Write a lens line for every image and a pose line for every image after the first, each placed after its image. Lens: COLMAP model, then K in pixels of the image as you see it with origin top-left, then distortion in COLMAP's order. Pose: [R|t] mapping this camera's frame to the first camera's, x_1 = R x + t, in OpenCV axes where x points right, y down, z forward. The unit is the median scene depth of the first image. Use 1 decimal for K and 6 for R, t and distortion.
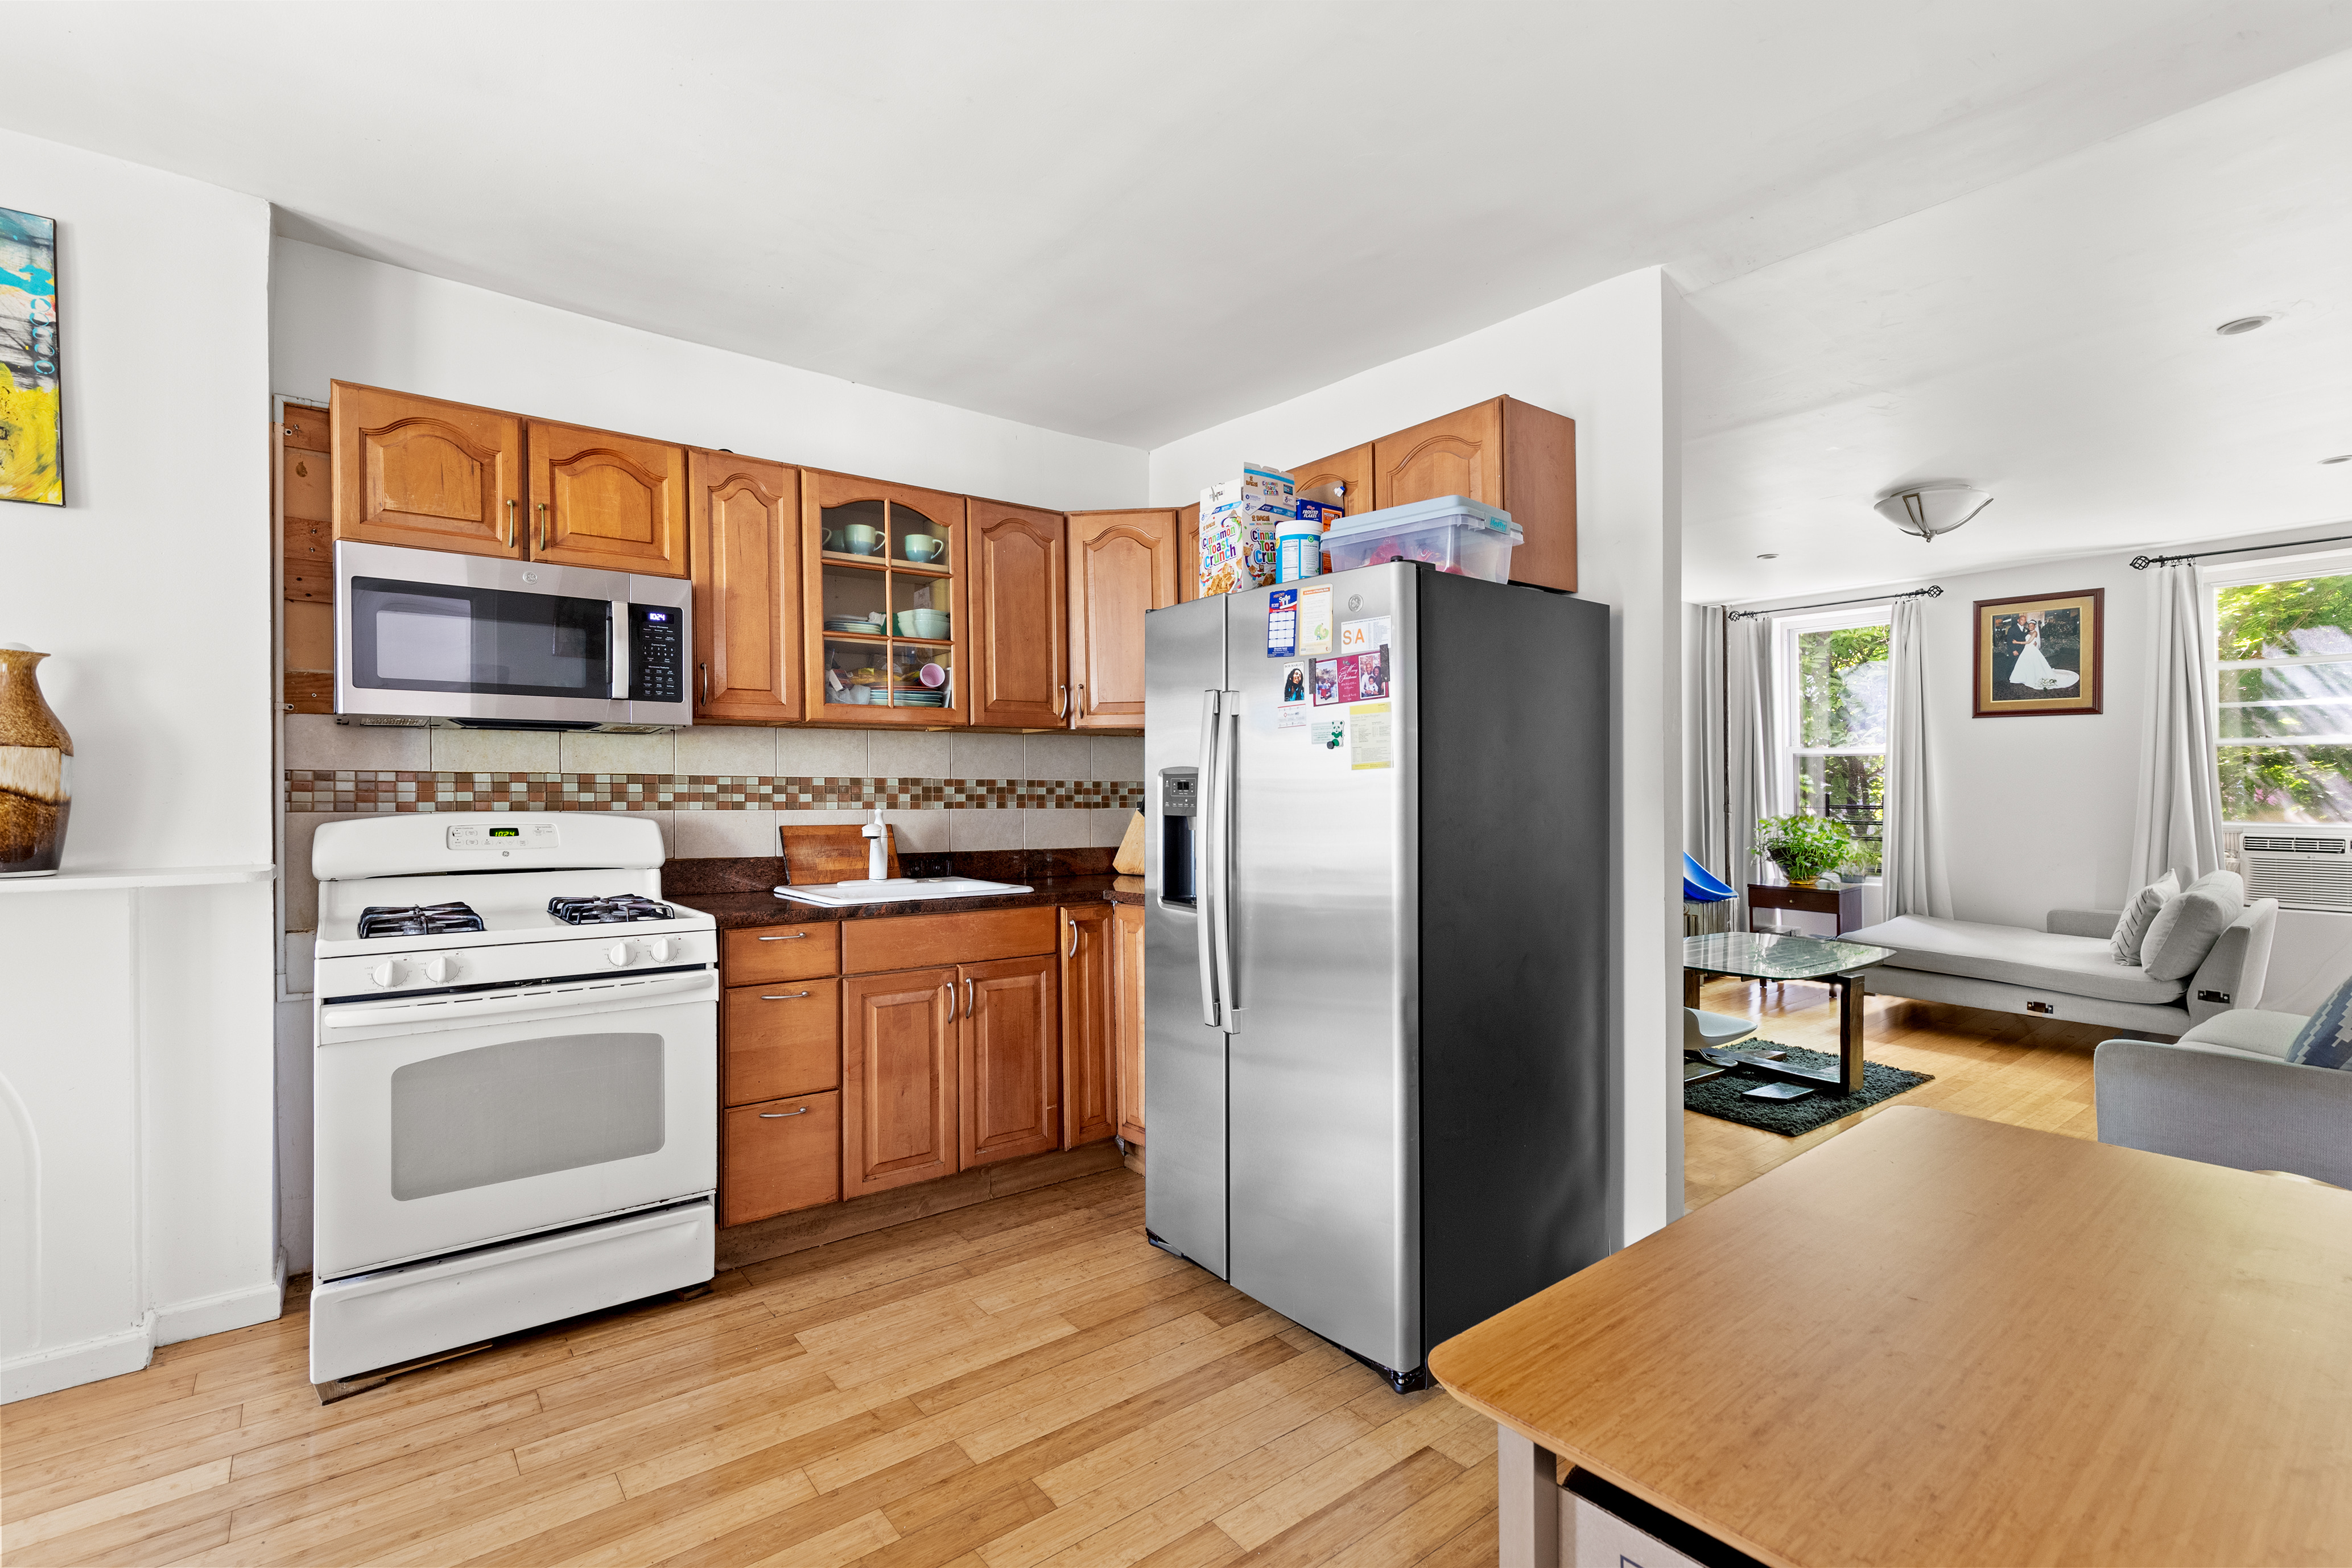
lens RADIAL K [[1067.5, 0, 1176.0], [0, 1067.5, 792.0], [0, 0, 1]] dist [0.005569, 0.000708]
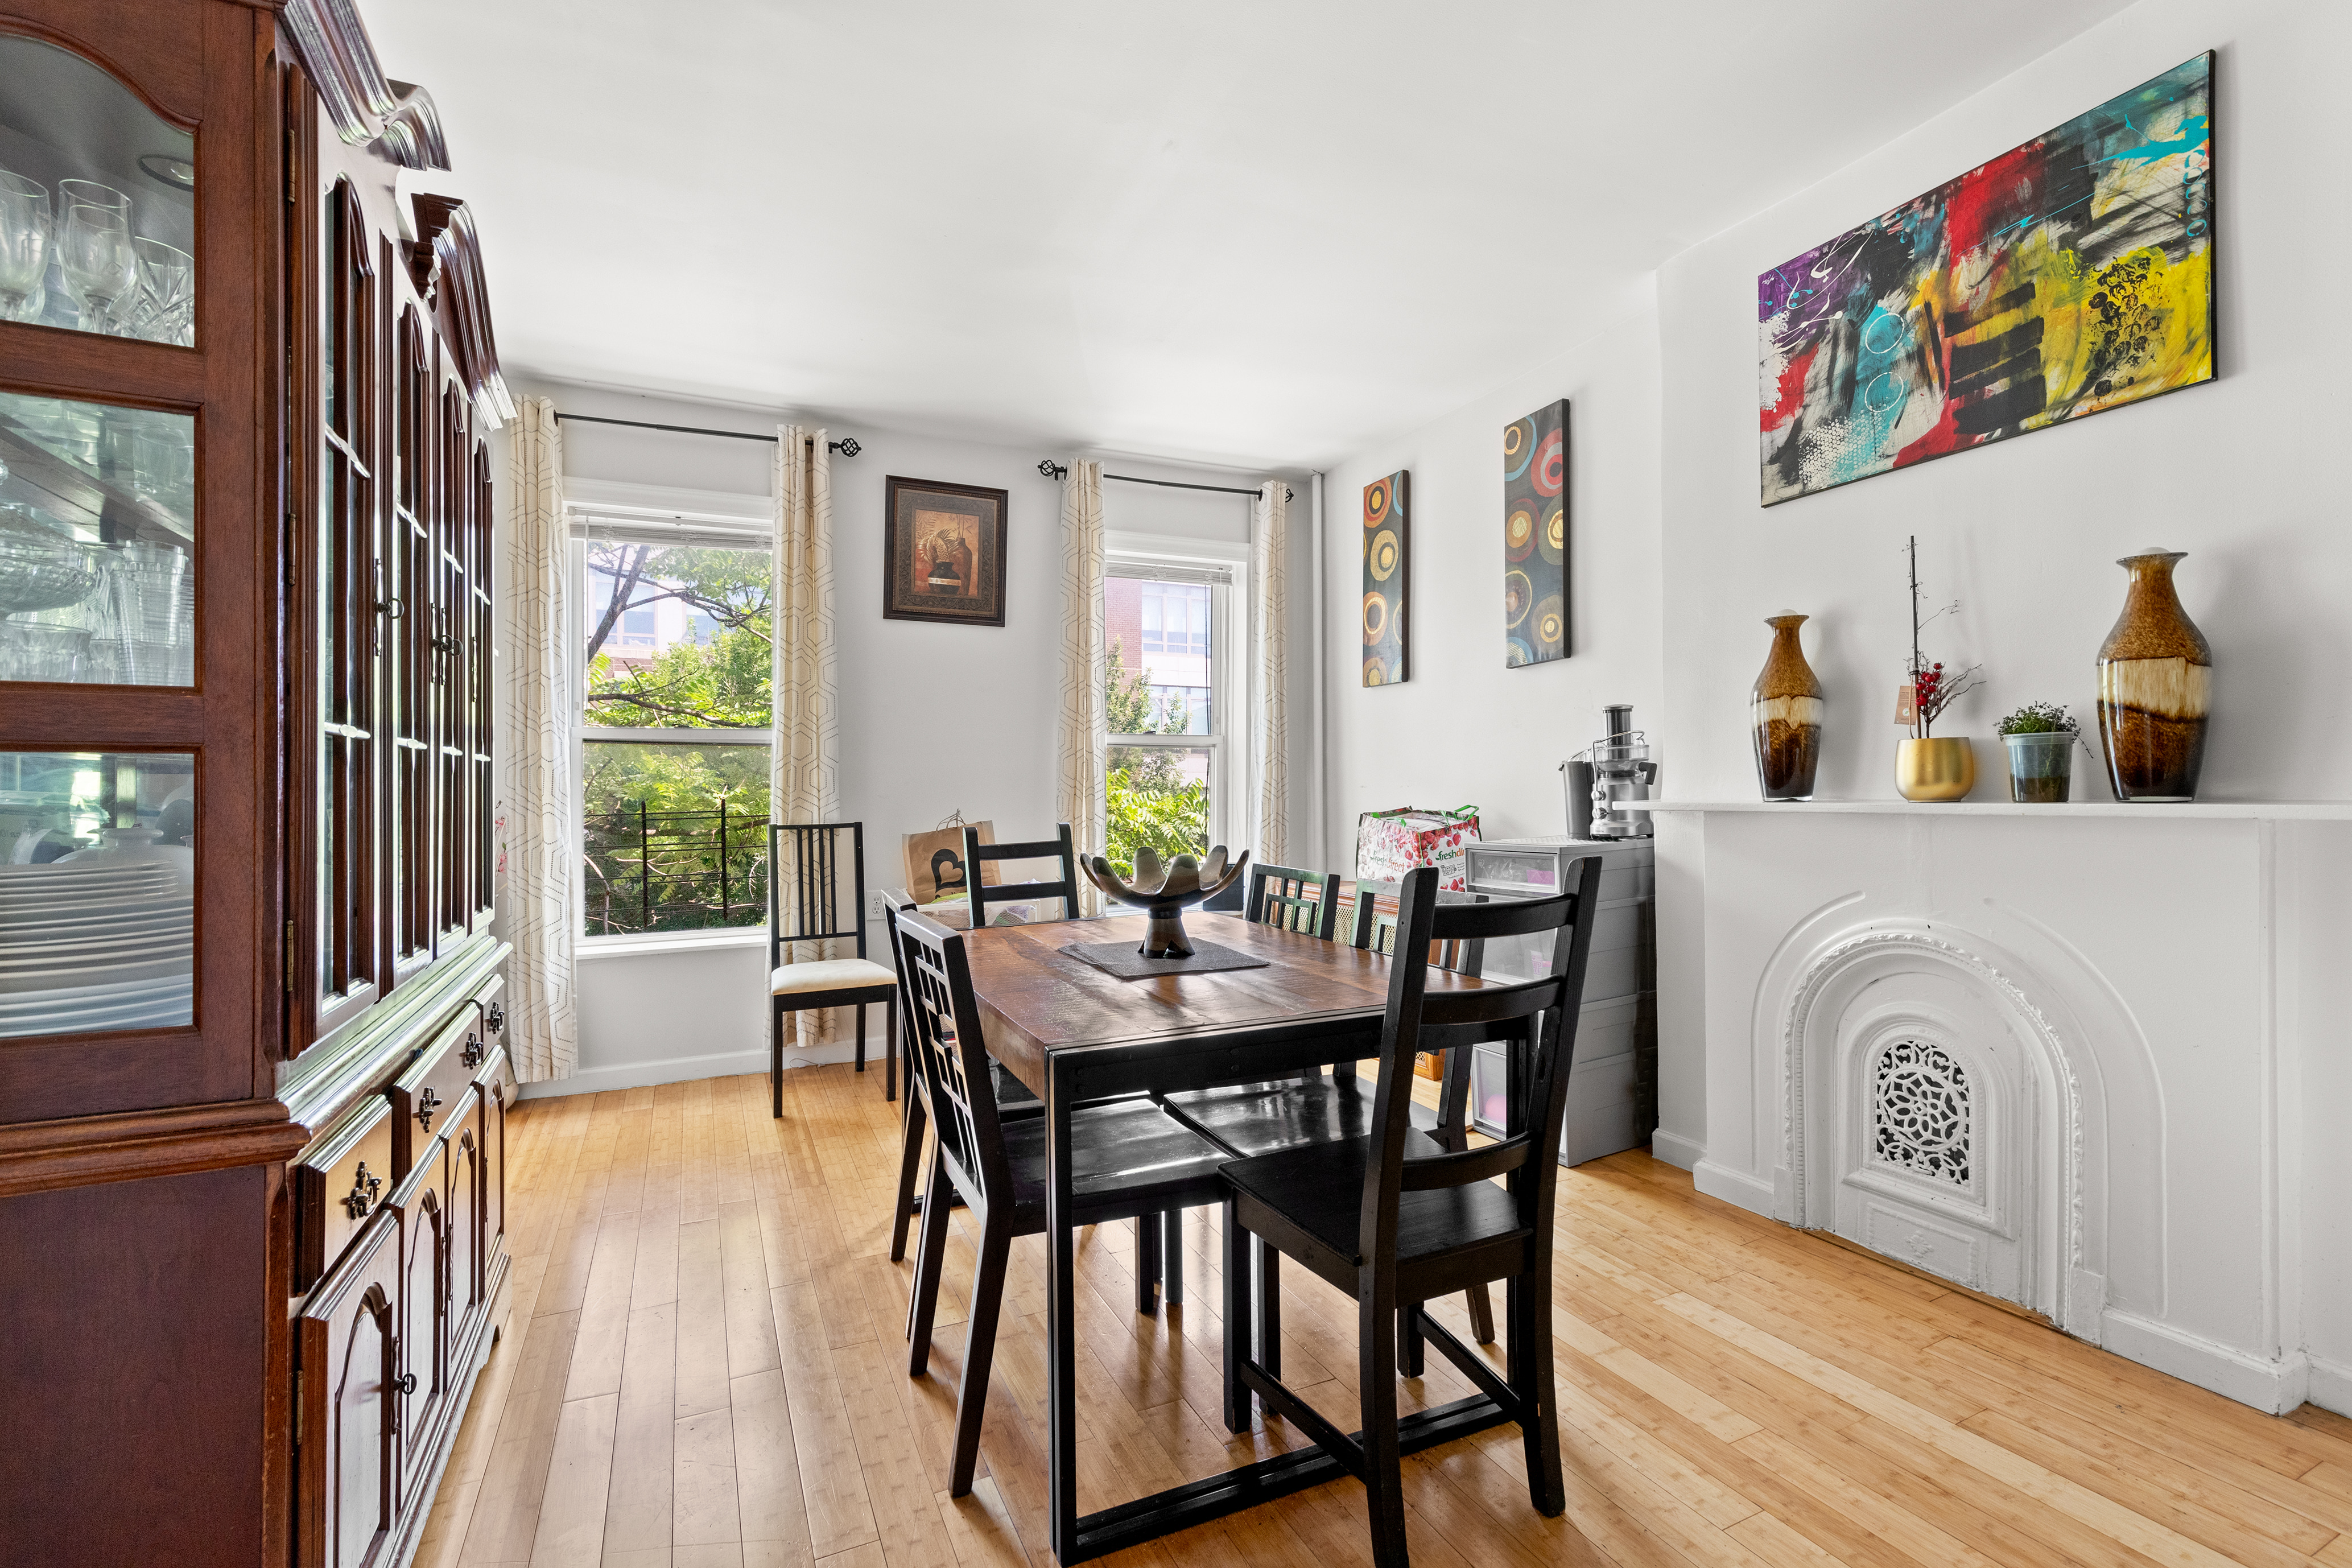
lens RADIAL K [[1067.5, 0, 1179.1], [0, 1067.5, 796.7], [0, 0, 1]] dist [0.005569, 0.000708]
pose [[-0.230197, 0.020775, -0.972922, 0.010107], [0.007066, 0.999781, 0.019677, 0.049273], [0.973118, -0.002345, -0.230294, 0.391239]]
